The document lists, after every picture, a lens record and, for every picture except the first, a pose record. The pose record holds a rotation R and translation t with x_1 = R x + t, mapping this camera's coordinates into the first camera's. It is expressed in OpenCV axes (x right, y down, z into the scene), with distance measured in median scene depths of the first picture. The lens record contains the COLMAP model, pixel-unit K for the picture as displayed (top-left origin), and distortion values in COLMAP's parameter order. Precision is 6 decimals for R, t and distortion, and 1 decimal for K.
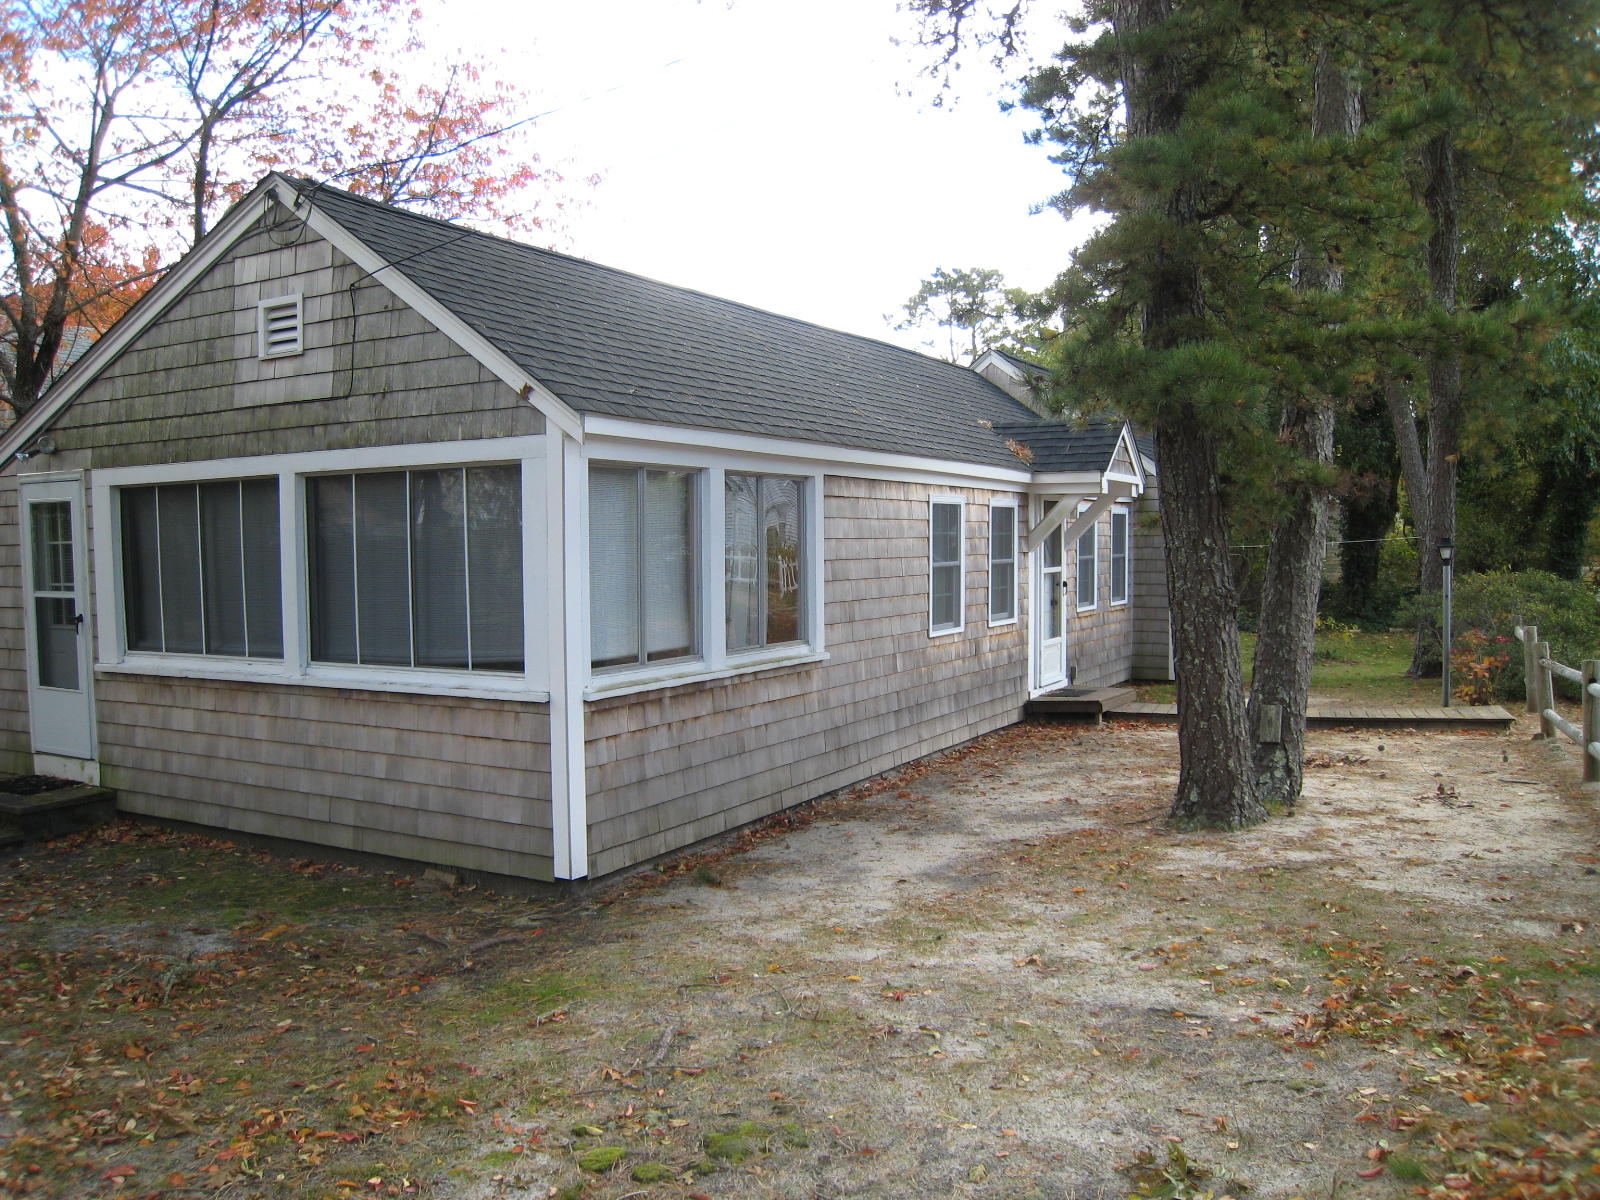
lens RADIAL K [[1317.7, 0, 800.3], [0, 1317.7, 627.1], [0, 0, 1]] dist [-0.166983, 0.112584]
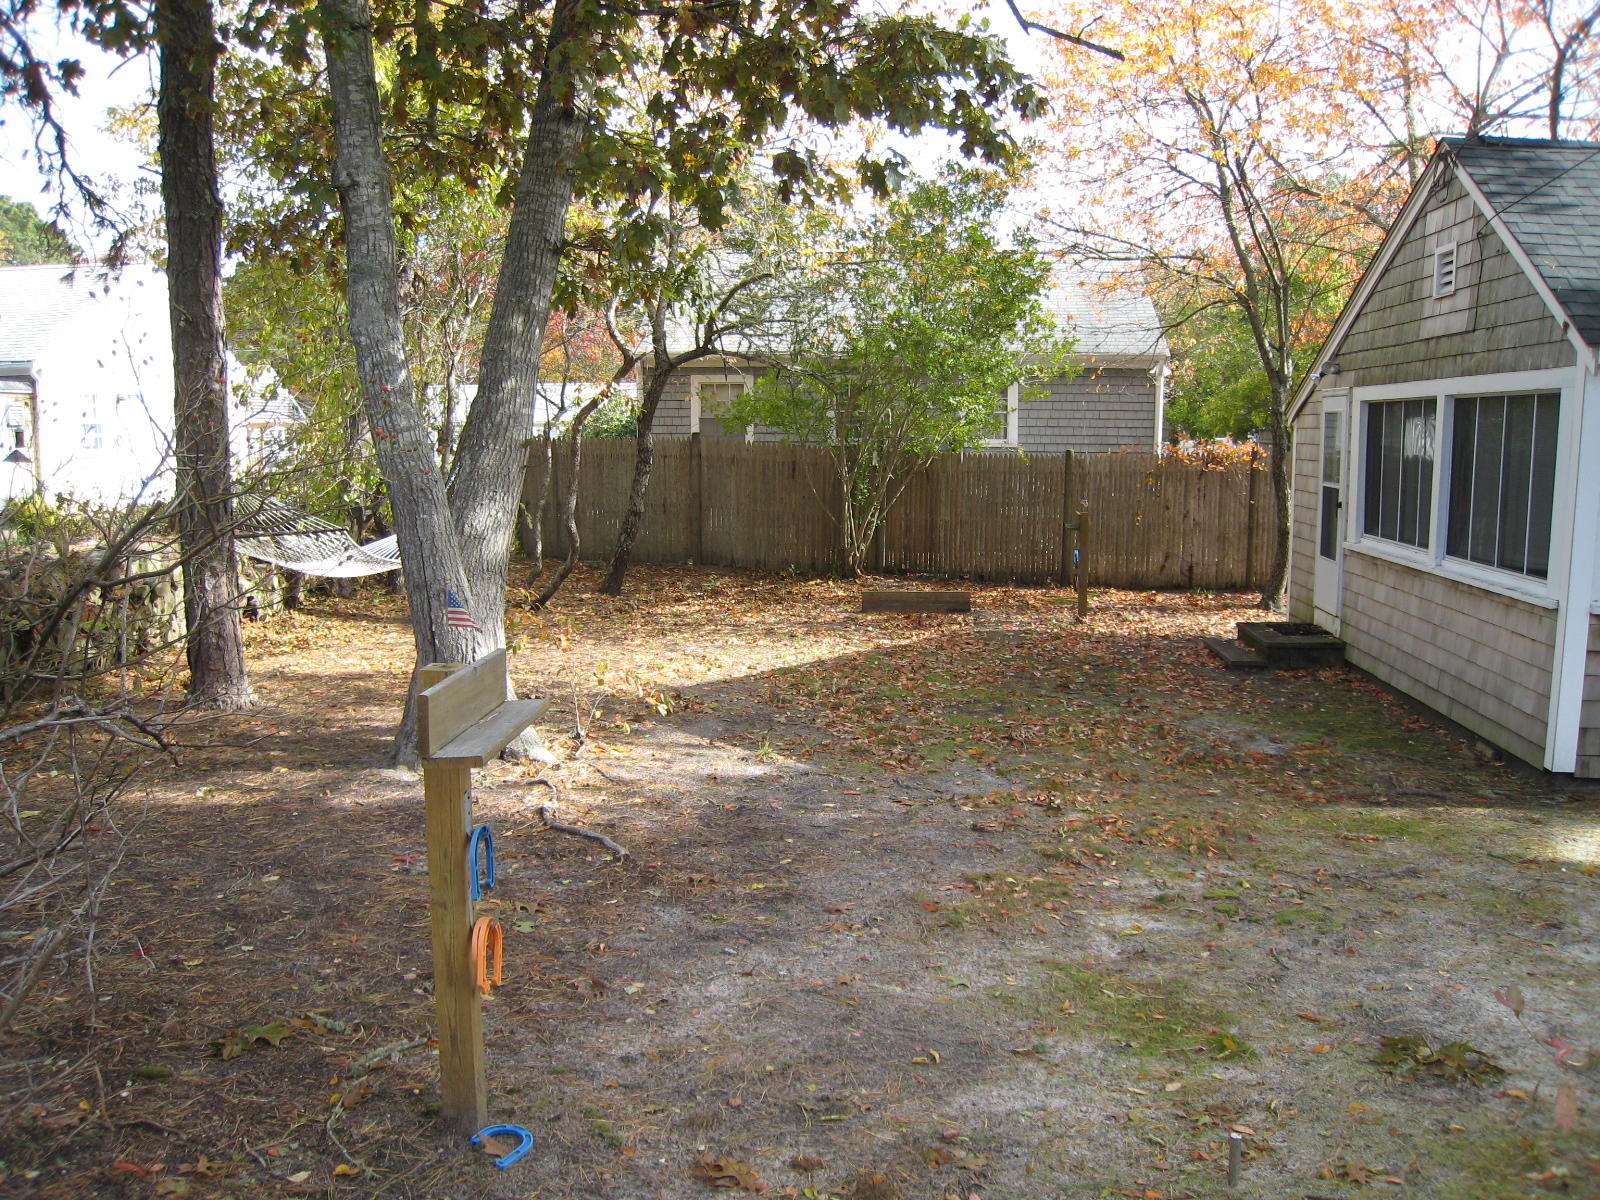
lens RADIAL K [[1317.7, 0, 800.3], [0, 1317.7, 627.1], [0, 0, 1]] dist [-0.166983, 0.112584]
pose [[0.390623, 0.149496, -0.908331, 0.473933], [-0.068219, 0.988713, 0.133389, -0.023810], [0.918020, 0.009860, 0.396412, -0.009342]]
